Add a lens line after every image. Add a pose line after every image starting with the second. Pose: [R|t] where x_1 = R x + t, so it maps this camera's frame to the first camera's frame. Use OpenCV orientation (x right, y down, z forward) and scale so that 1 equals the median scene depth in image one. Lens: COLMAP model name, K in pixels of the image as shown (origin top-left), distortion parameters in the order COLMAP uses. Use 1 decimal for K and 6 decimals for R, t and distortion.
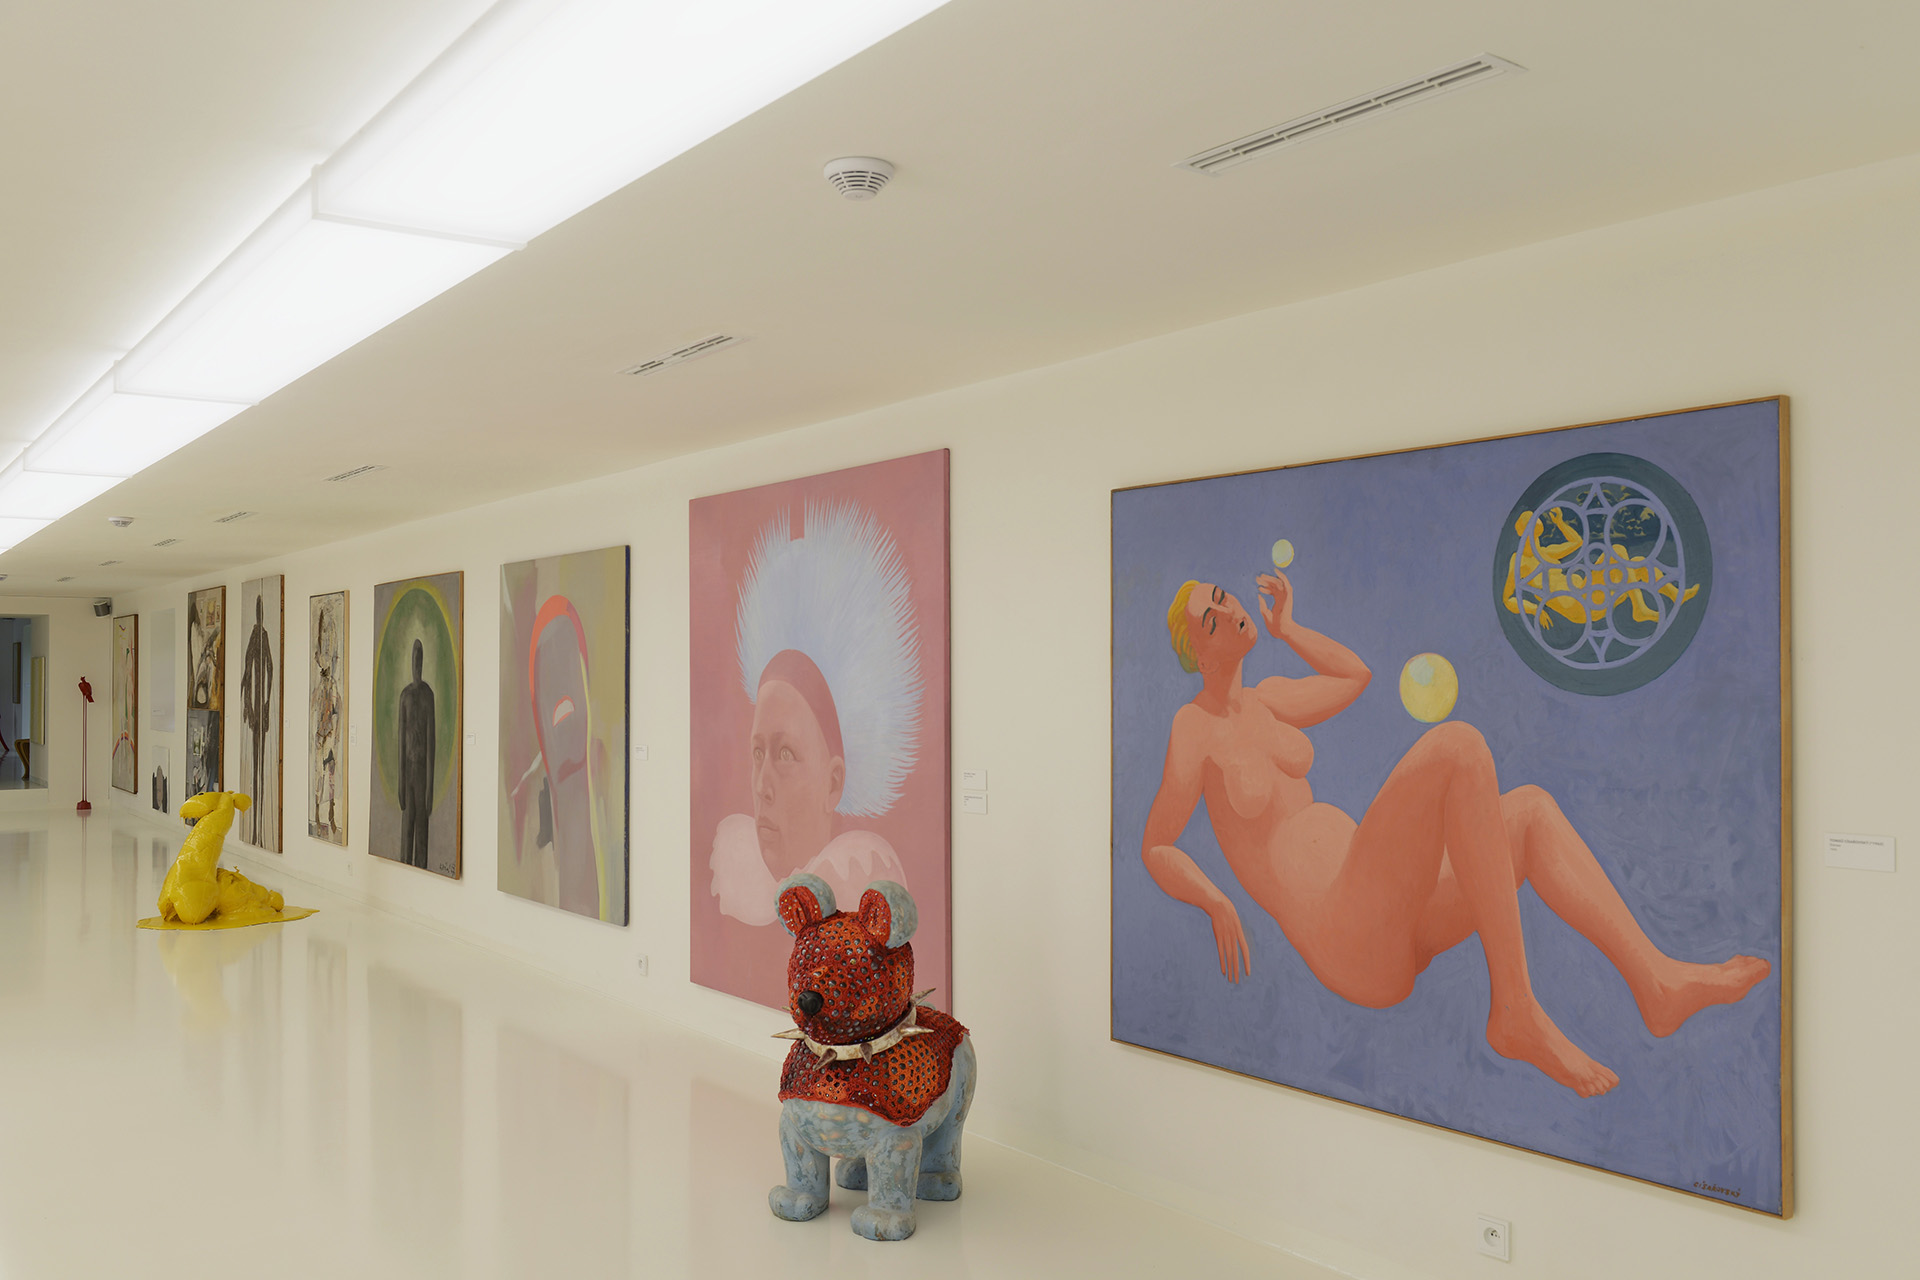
lens RADIAL K [[1733.0, 0, 955.9], [0, 1733.0, 646.9], [0, 0, 1]] dist [-0.011866, -0.004322]
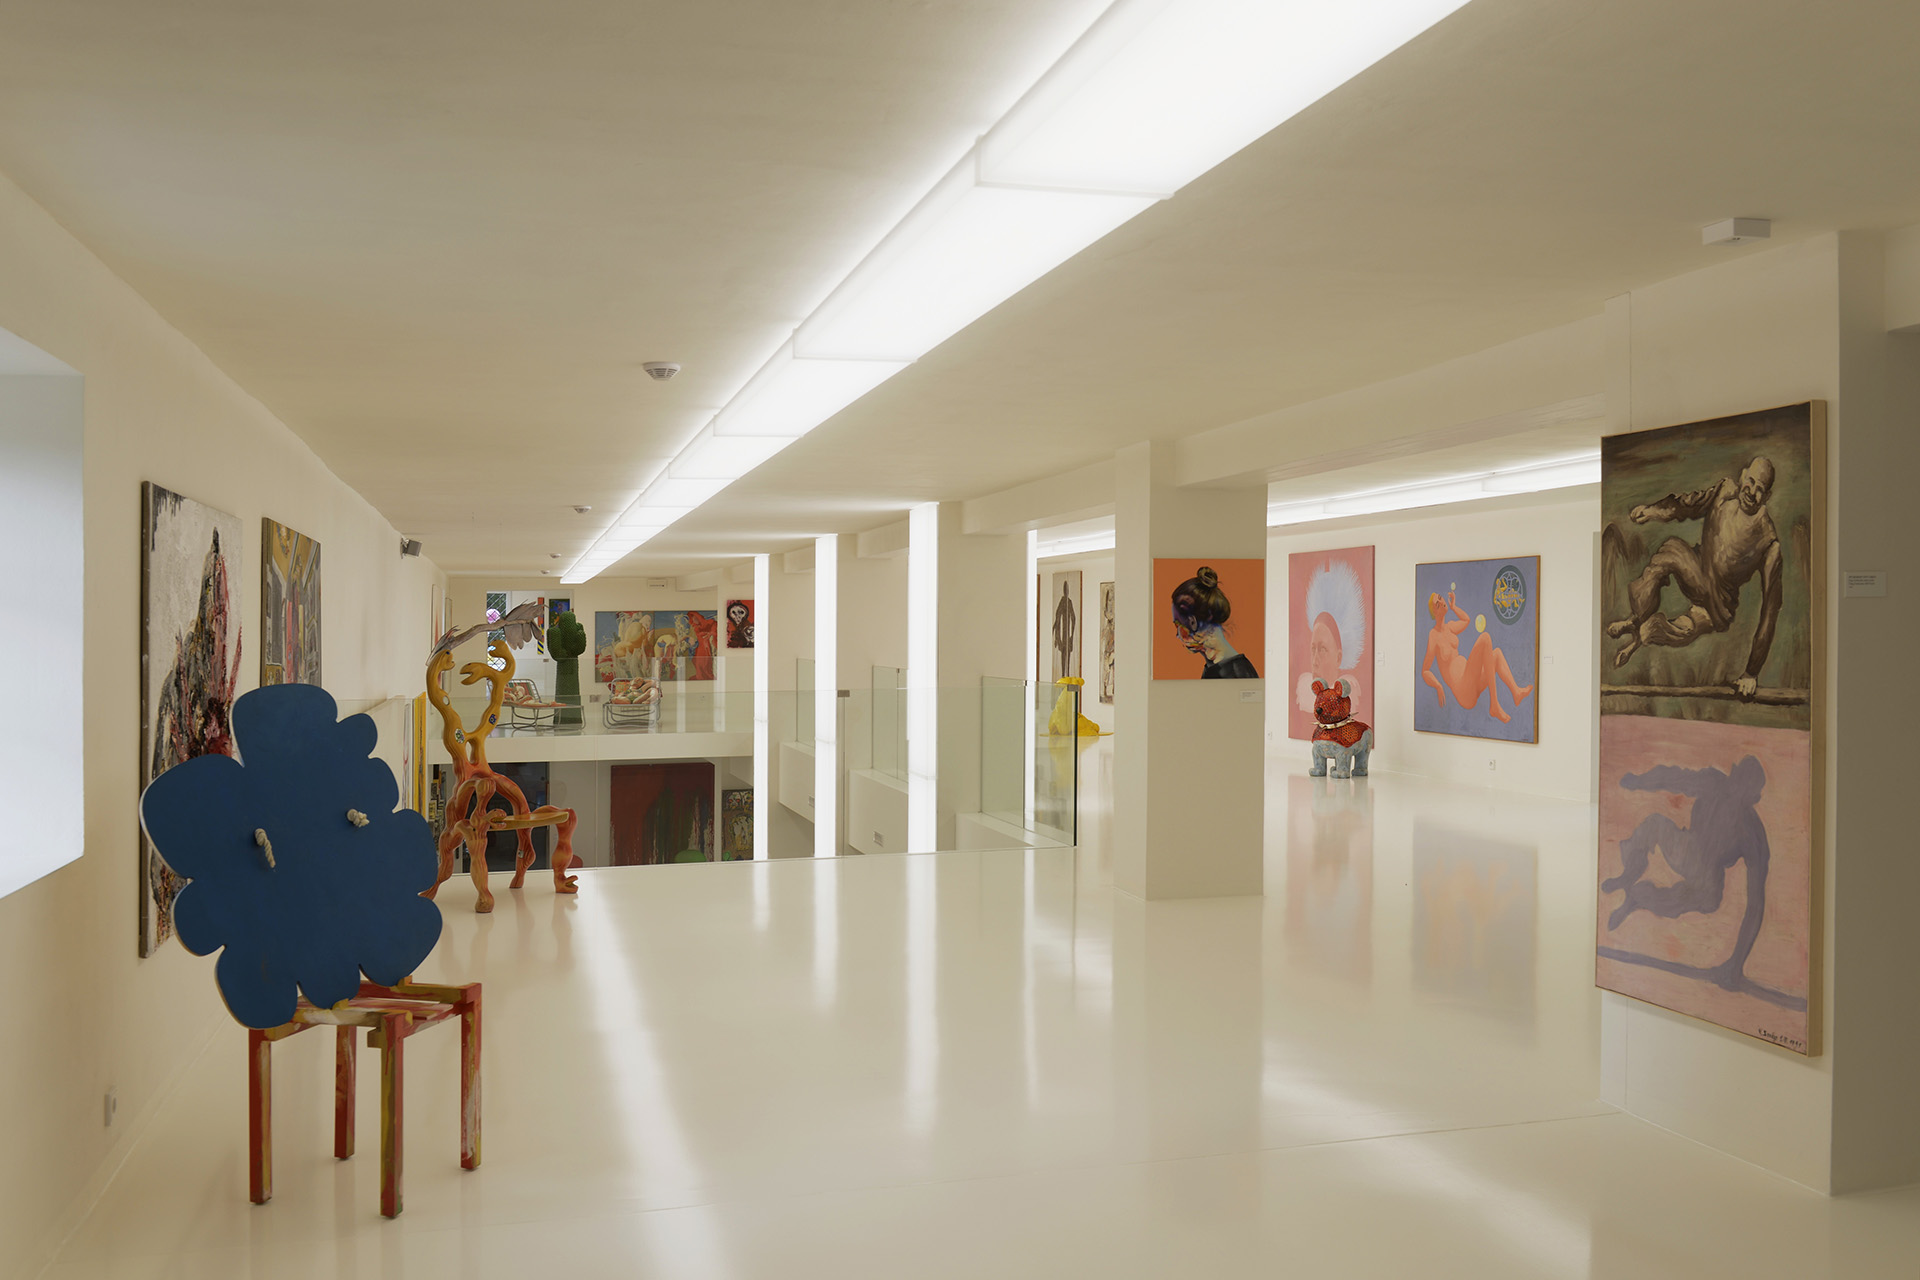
lens RADIAL K [[1745.5, 0, 955.1], [0, 1745.5, 643.6], [0, 0, 1]] dist [0.013919, 0.000000]
pose [[0.939489, 0.007110, -0.342504, 0.437959], [0.001292, 0.999704, 0.024298, -0.023256], [0.342575, -0.023270, 0.939202, -2.610748]]
